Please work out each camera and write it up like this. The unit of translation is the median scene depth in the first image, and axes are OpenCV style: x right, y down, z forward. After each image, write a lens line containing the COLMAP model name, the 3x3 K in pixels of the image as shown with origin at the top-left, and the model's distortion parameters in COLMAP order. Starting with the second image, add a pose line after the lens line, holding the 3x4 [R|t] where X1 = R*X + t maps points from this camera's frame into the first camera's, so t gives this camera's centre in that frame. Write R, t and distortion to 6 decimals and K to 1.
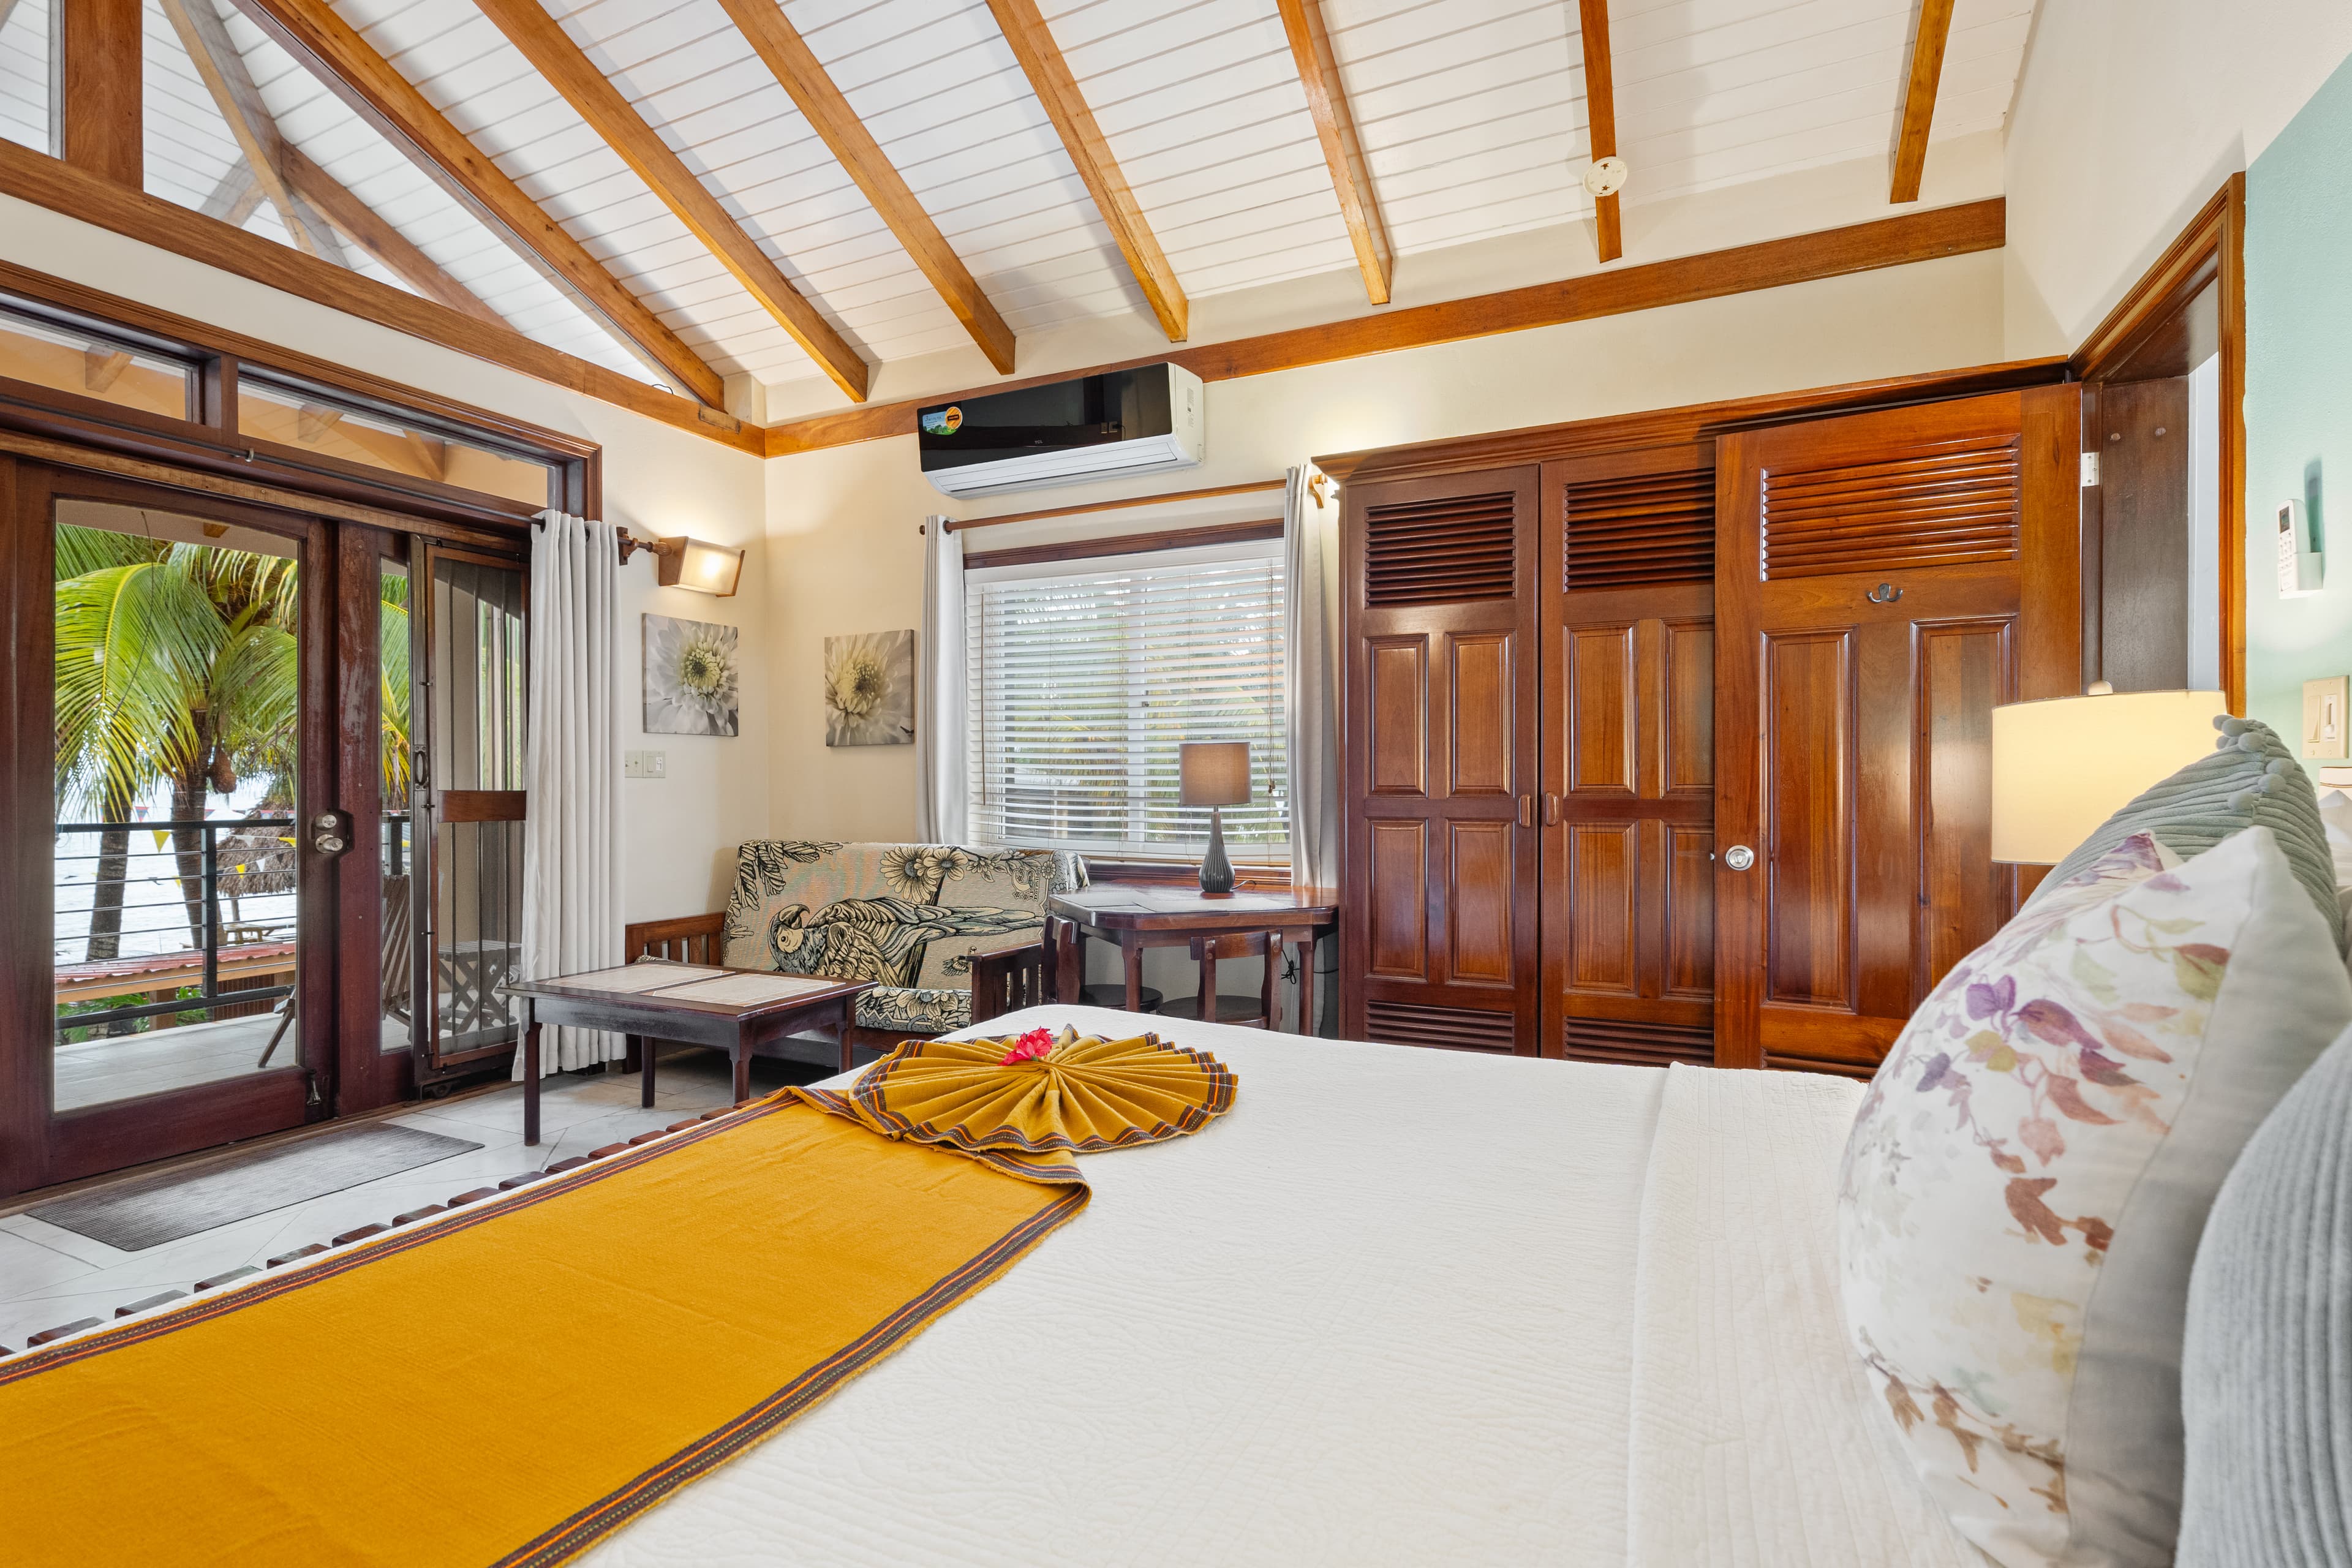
lens RADIAL K [[1108.3, 0, 1176.0], [0, 1108.3, 784.0], [0, 0, 1]] dist [0.000677, 0.000055]
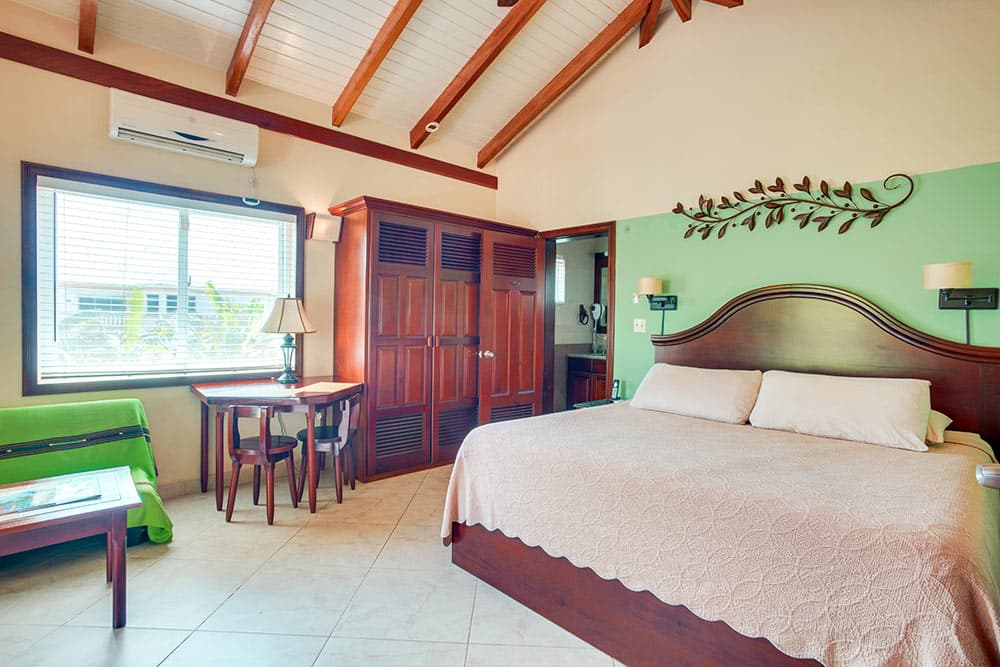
lens RADIAL K [[471.2, 0, 500.0], [0, 471.2, 333.5], [0, 0, 1]] dist [0.000677, 0.000055]
pose [[0.393273, 0.002841, 0.919417, -0.667308], [-0.007473, 0.999972, 0.000106, -0.000820], [-0.919391, -0.006913, 0.393284, 0.333966]]
